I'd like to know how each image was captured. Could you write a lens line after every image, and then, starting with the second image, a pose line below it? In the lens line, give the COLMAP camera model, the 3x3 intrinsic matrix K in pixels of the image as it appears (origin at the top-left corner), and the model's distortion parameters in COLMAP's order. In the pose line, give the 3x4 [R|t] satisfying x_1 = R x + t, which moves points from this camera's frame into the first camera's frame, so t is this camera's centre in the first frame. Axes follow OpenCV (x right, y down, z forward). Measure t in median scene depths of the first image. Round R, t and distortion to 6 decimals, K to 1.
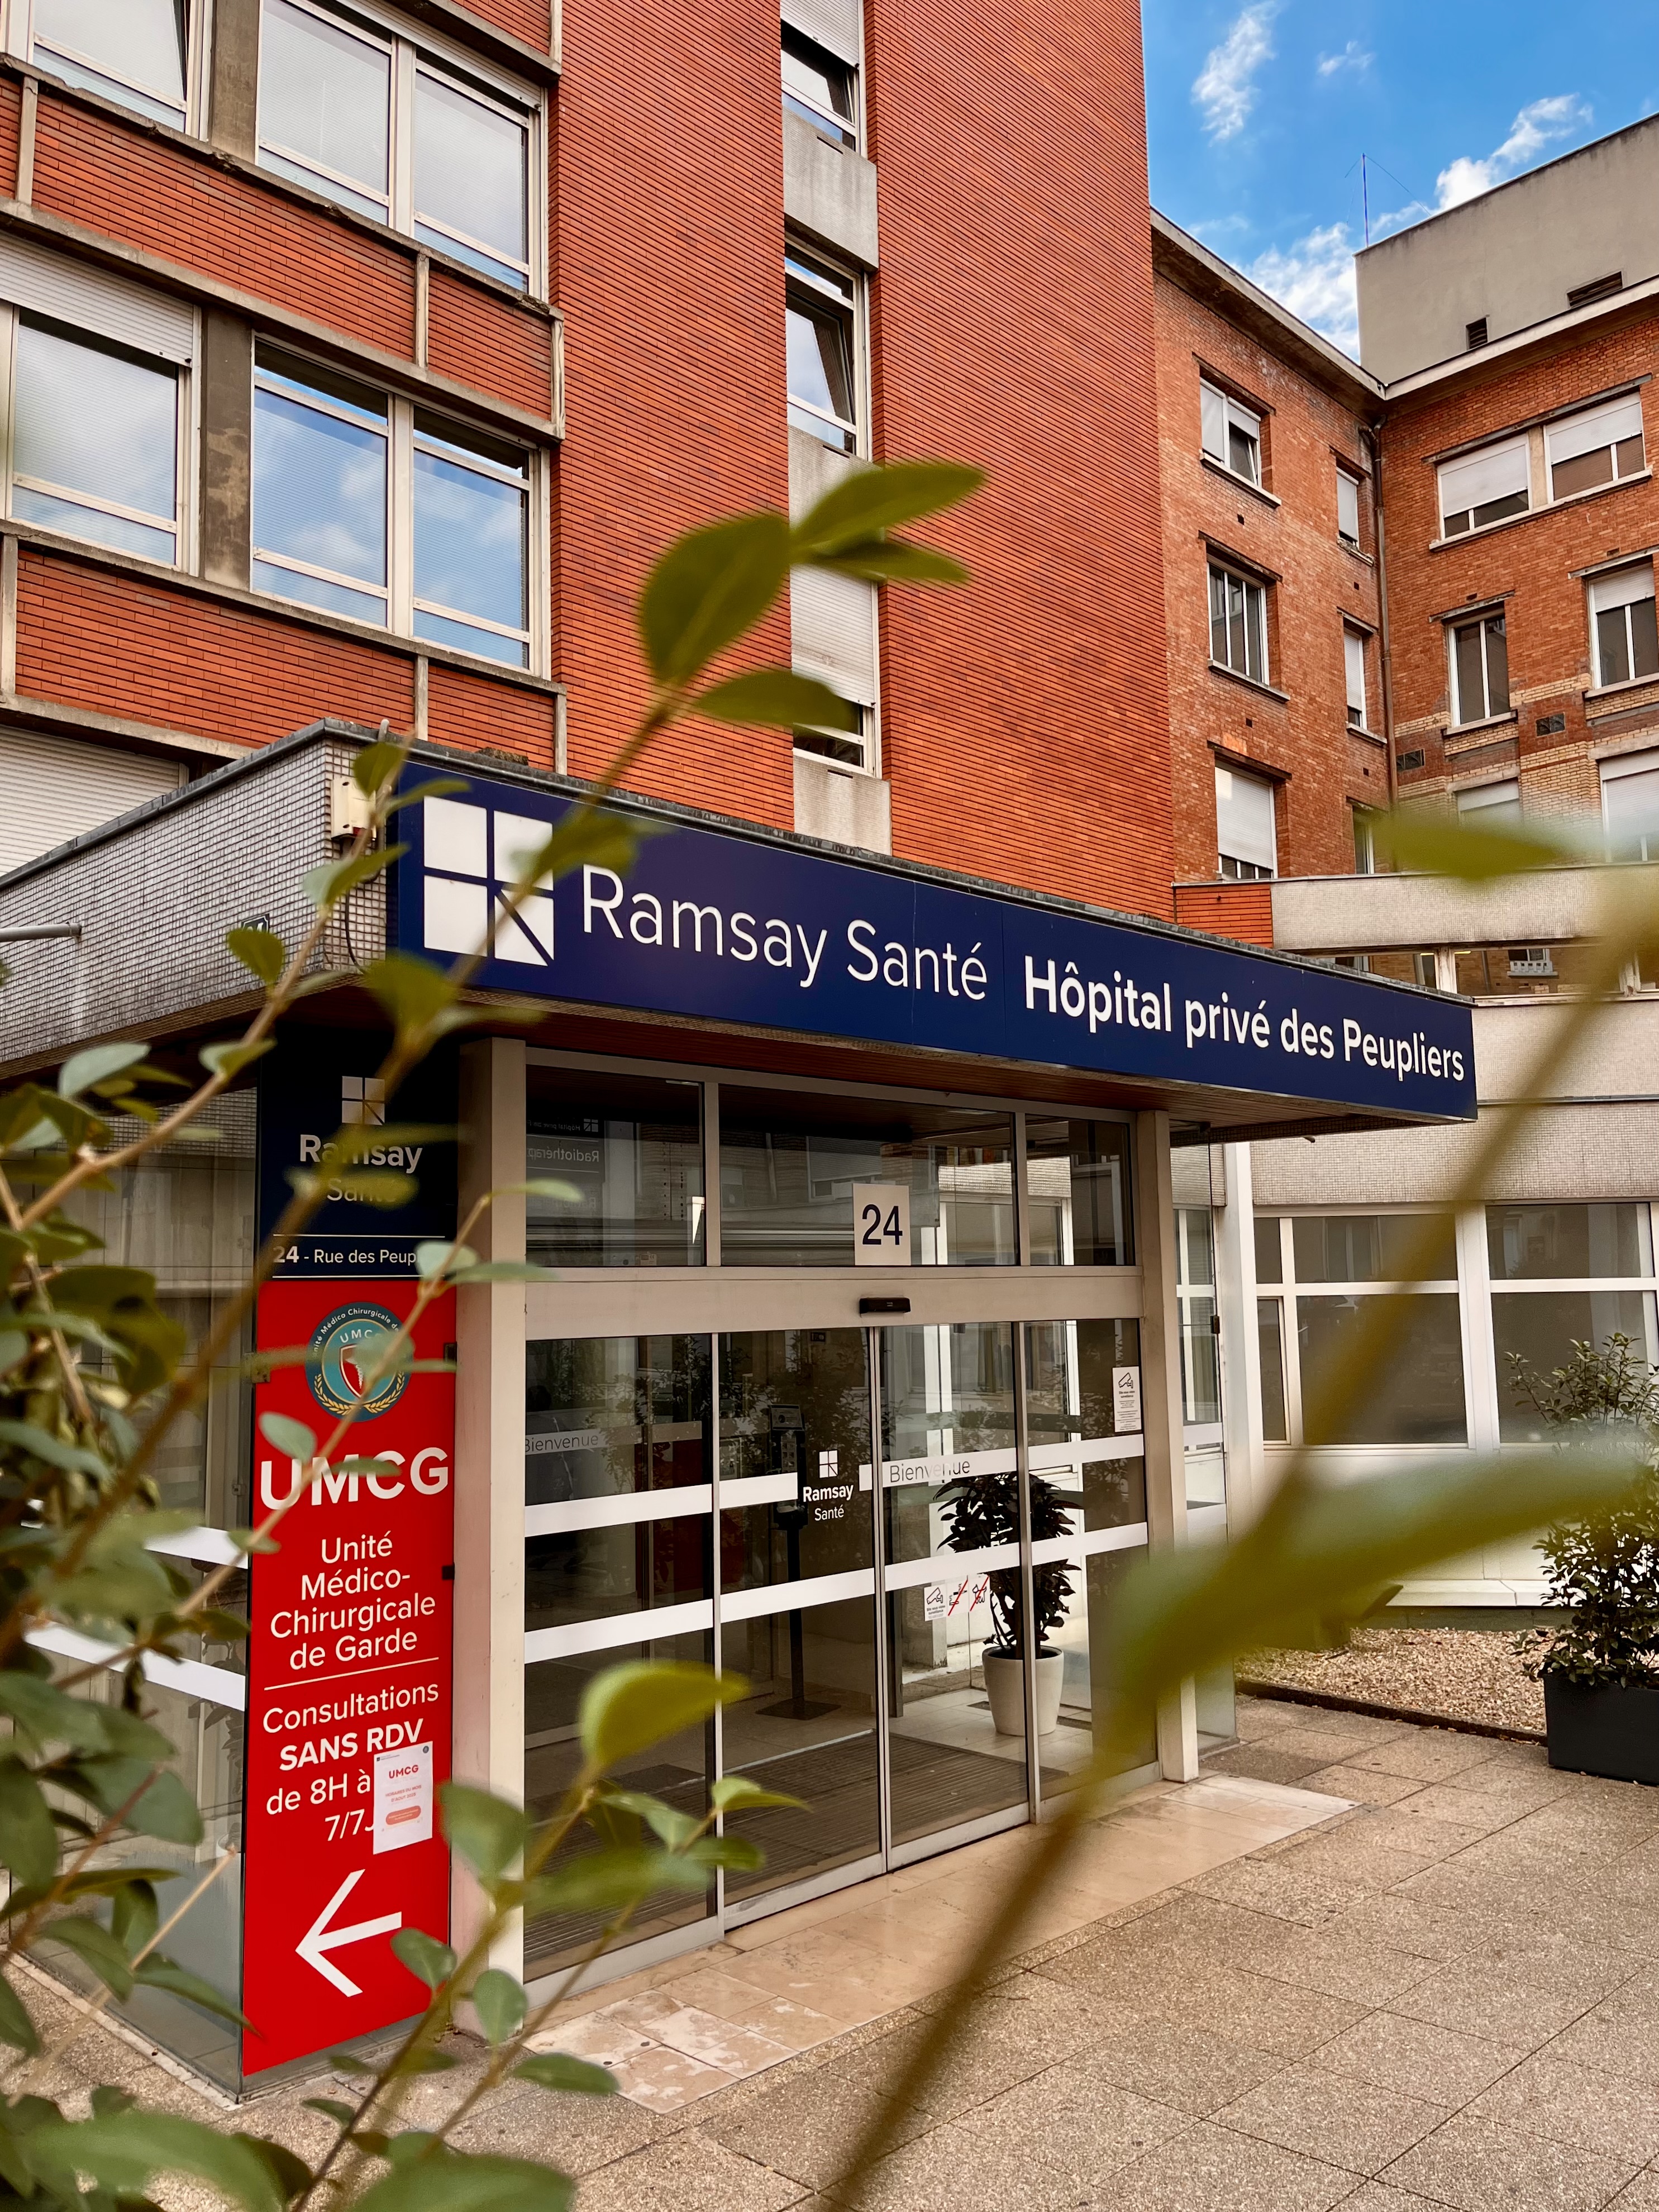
lens RADIAL K [[1717.3, 0, 829.8], [0, 1717.3, 1108.9], [0, 0, 1]] dist [0.014034, -0.001669]
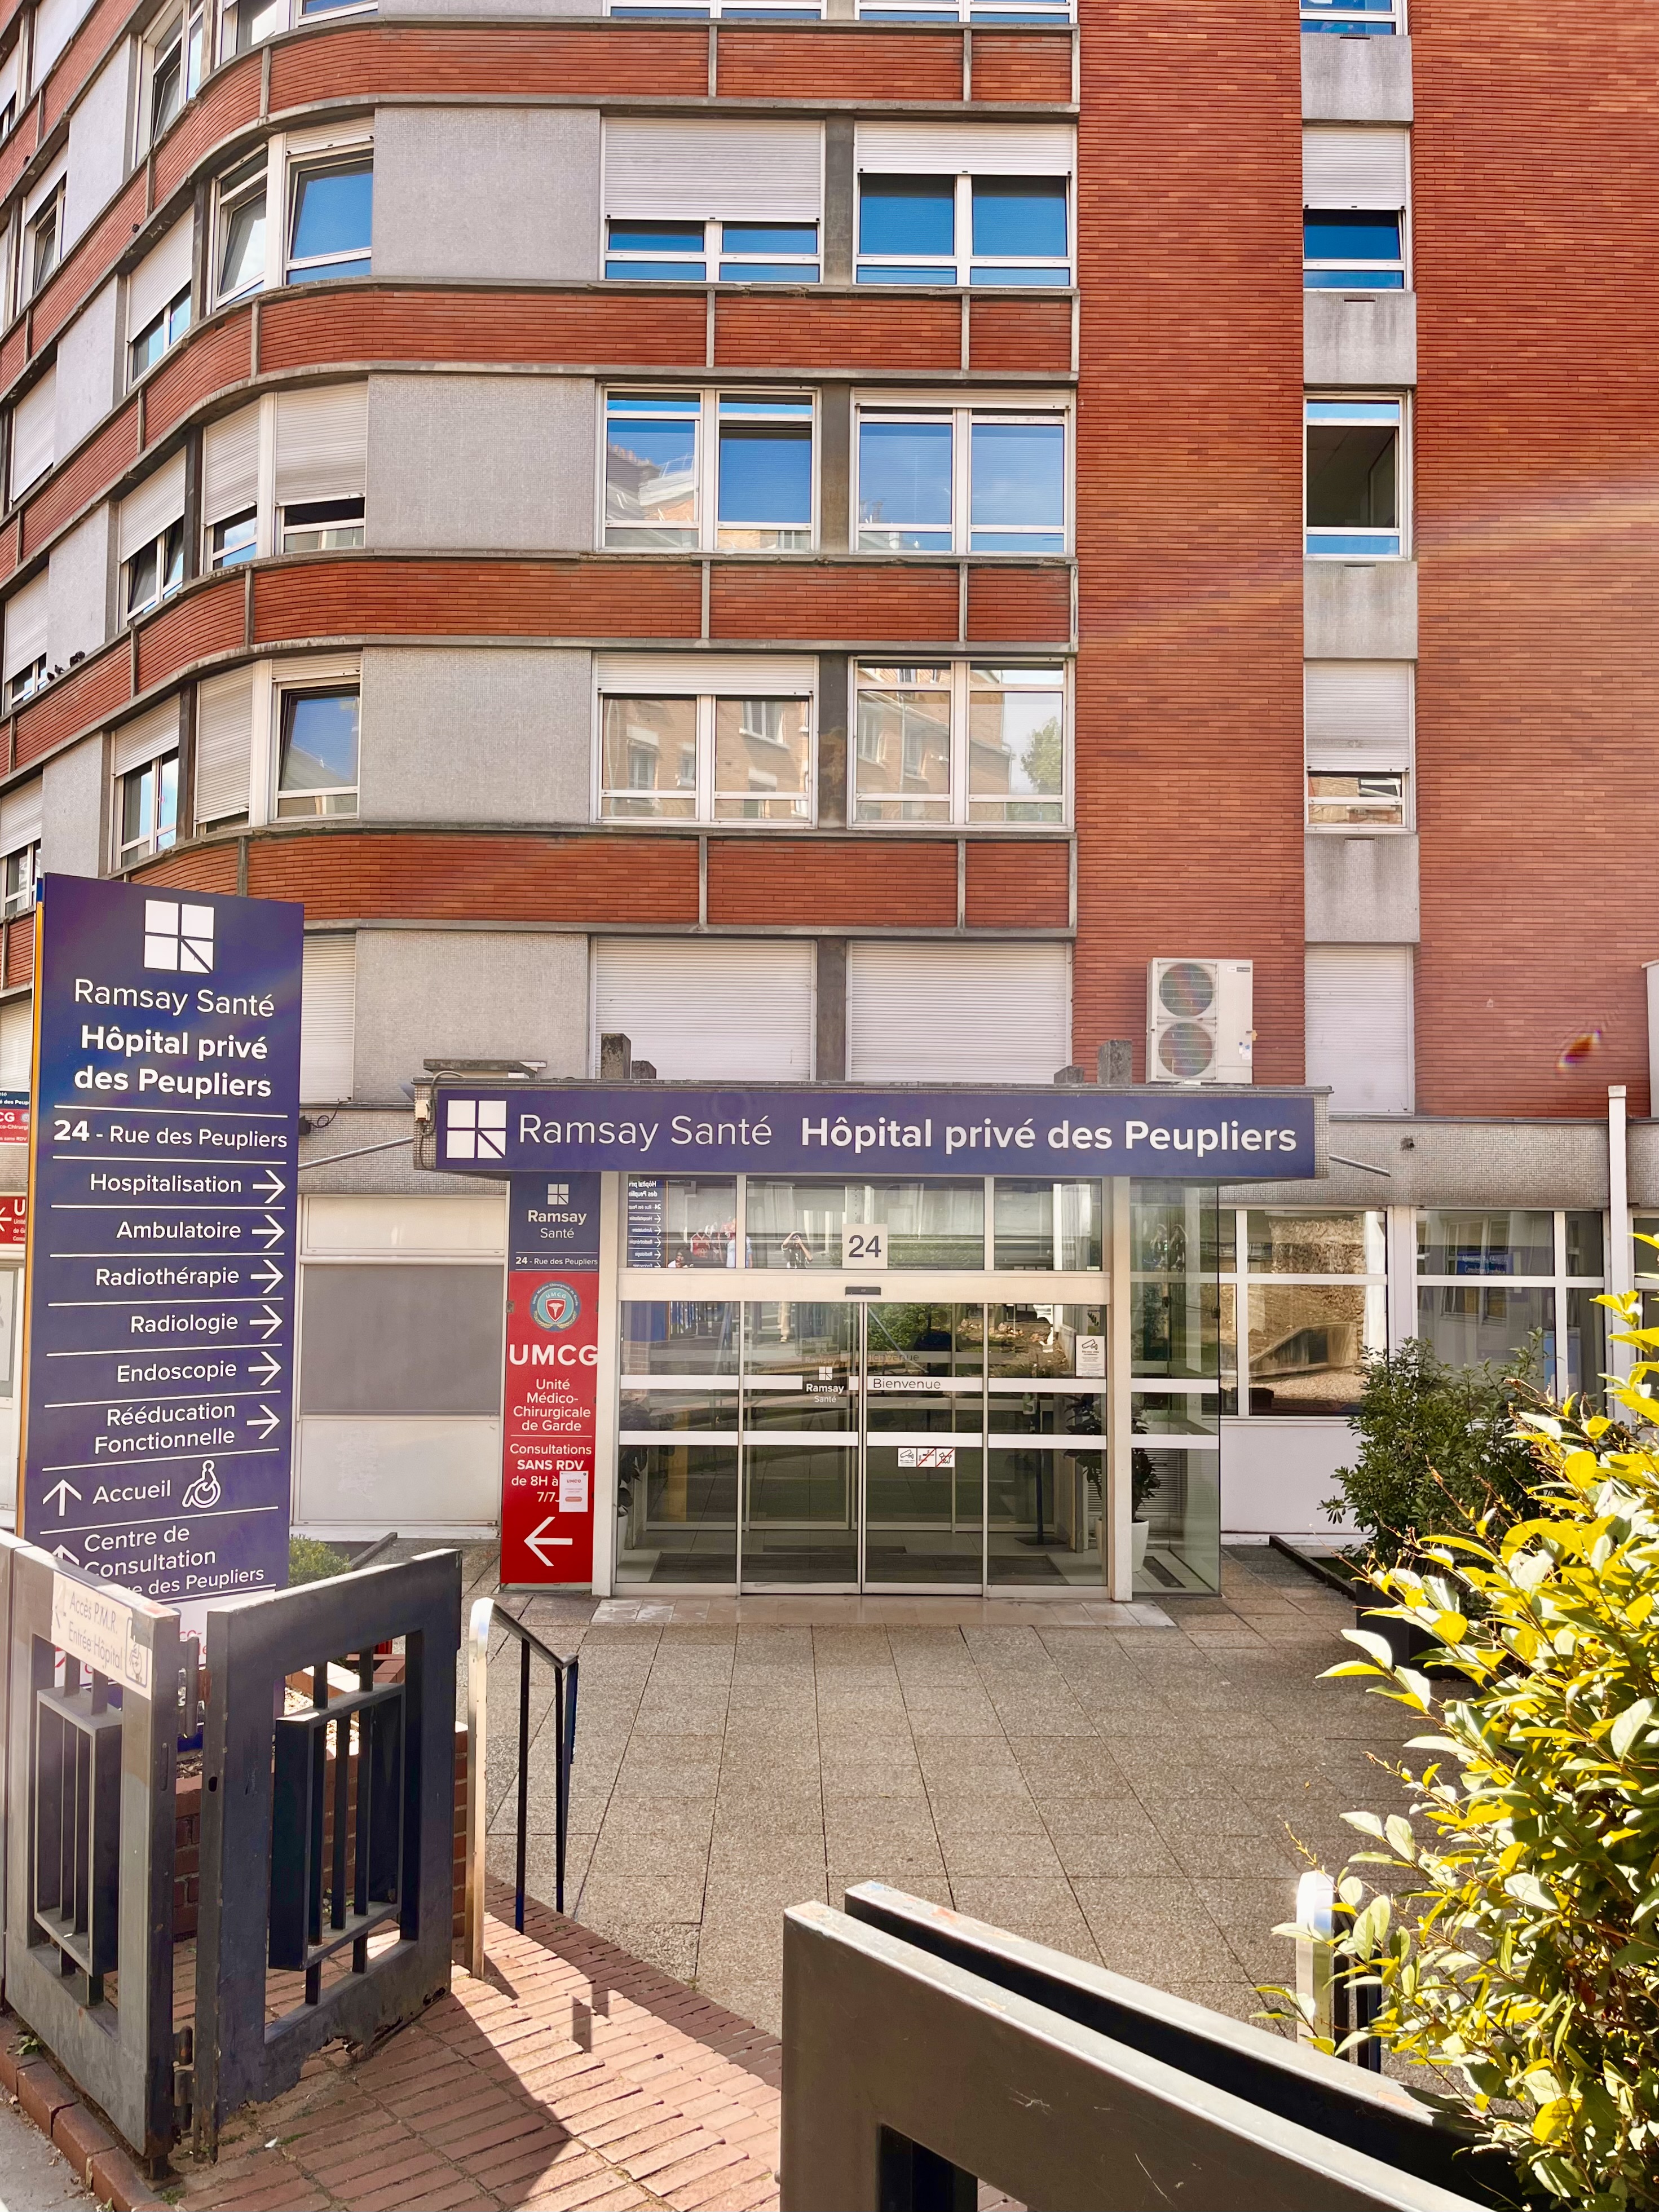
lens RADIAL K [[1717.4, 0, 827.4], [0, 1717.4, 1107.2], [0, 0, 1]] dist [0.014034, -0.001669]
pose [[0.714144, -0.020066, -0.699712, 1.591165], [0.055164, 0.998094, 0.027678, -0.163863], [0.697822, -0.058365, 0.713889, -0.388209]]
